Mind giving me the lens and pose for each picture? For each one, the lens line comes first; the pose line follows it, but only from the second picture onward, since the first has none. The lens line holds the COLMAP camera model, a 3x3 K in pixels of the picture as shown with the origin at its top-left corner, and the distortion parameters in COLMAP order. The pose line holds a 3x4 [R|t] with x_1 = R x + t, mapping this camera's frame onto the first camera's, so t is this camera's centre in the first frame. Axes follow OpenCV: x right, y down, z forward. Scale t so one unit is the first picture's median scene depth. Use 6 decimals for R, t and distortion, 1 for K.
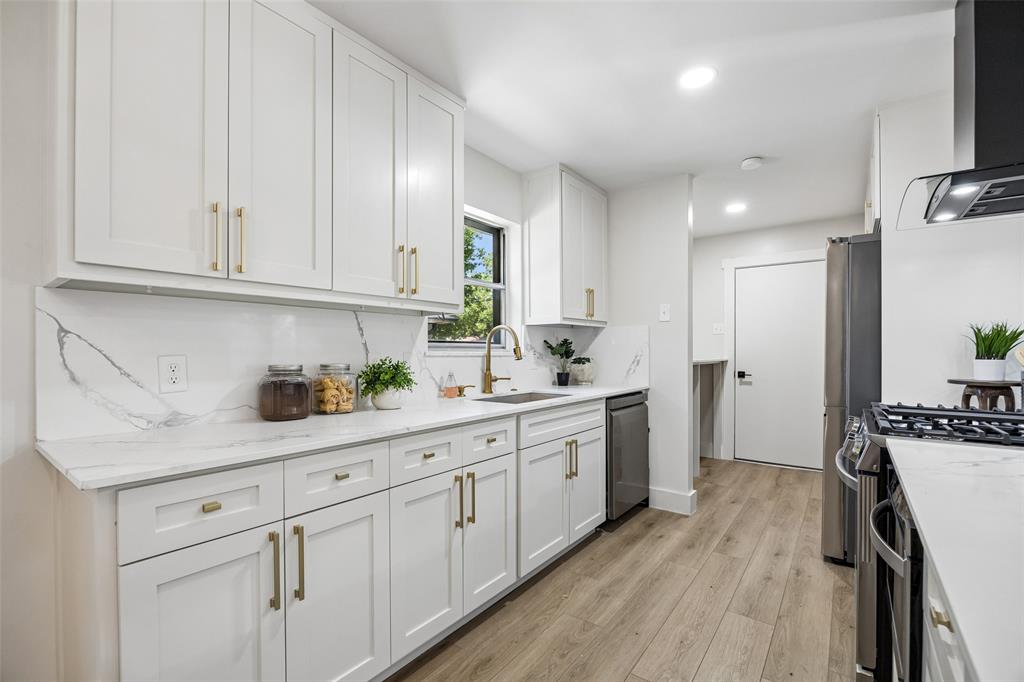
lens RADIAL K [[452.9, 0, 513.0], [0, 452.9, 347.5], [0, 0, 1]] dist [-0.007052, 0.000390]
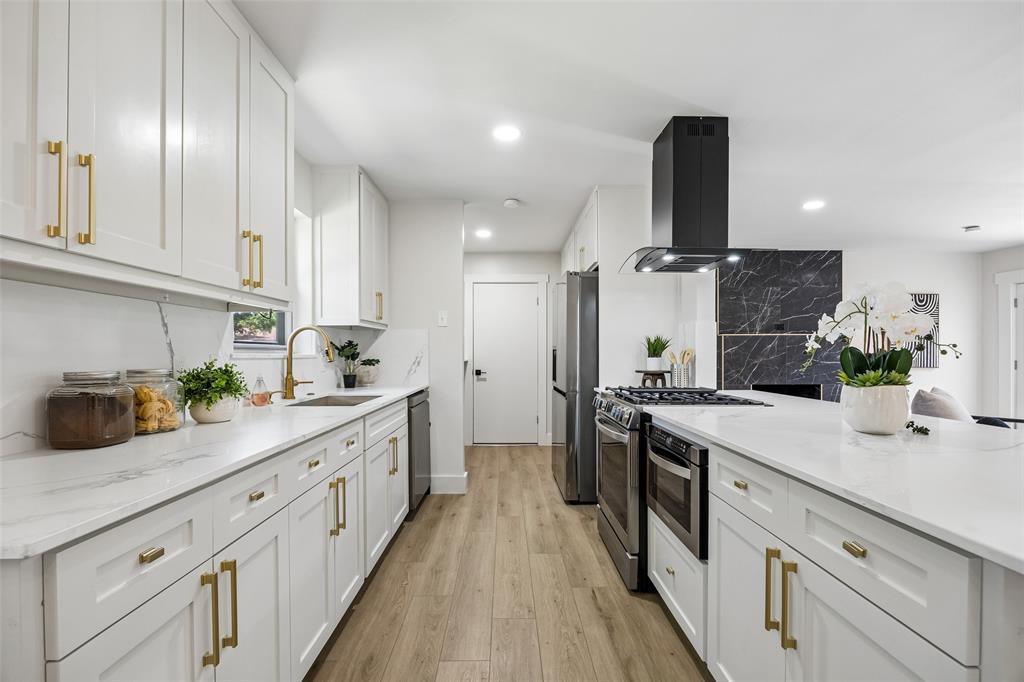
lens RADIAL K [[452.9, 0, 508.0], [0, 452.9, 347.7], [0, 0, 1]] dist [-0.007052, 0.000390]
pose [[0.792298, 0.005931, 0.610105, -0.310772], [-0.003394, 0.999980, -0.005314, 0.000916], [-0.610124, 0.002140, 0.792303, 0.009201]]
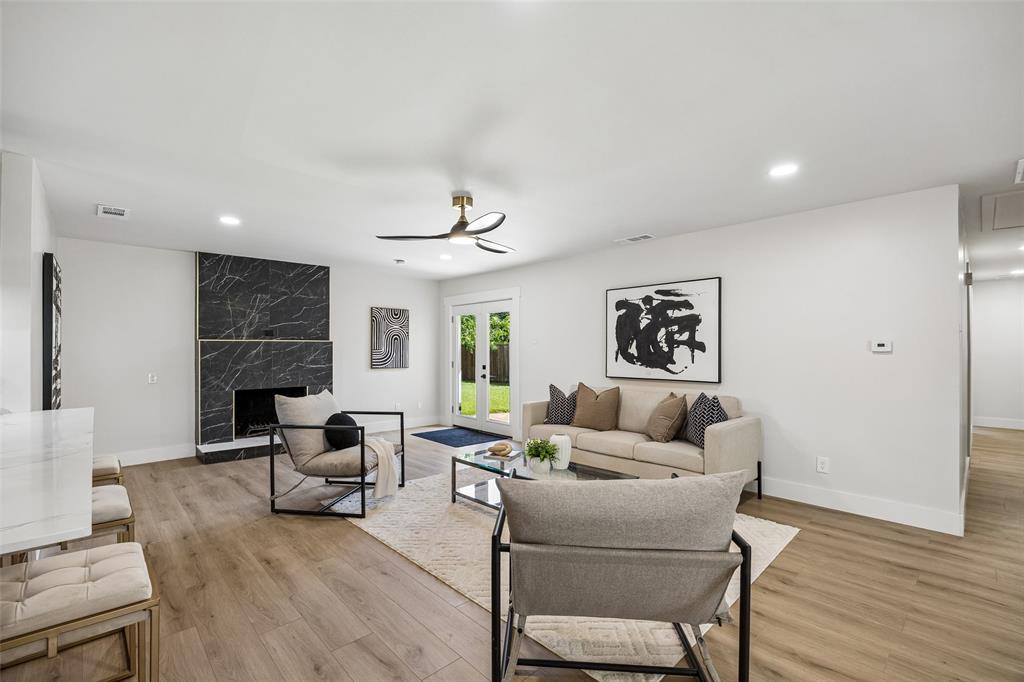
lens RADIAL K [[452.9, 0, 500.9], [0, 452.9, 346.2], [0, 0, 1]] dist [-0.007052, 0.000390]
pose [[0.198871, 0.004664, 0.980015, 0.096377], [-0.006135, 0.999975, -0.003514, -0.053001], [-0.980006, -0.005314, 0.198895, -0.723256]]
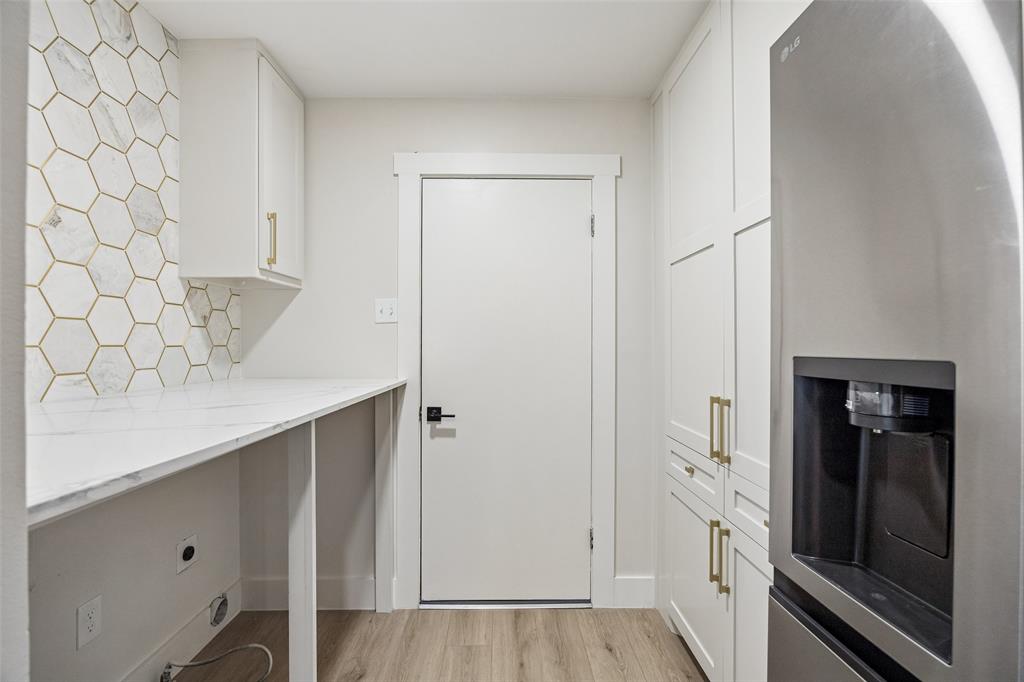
lens RADIAL K [[452.9, 0, 510.2], [0, 452.9, 359.2], [0, 0, 1]] dist [-0.007052, 0.000390]
pose [[0.785708, -0.010074, 0.618516, 0.545311], [-0.004536, 0.999747, 0.022046, -0.011315], [-0.618581, -0.020127, 0.785463, 1.143132]]
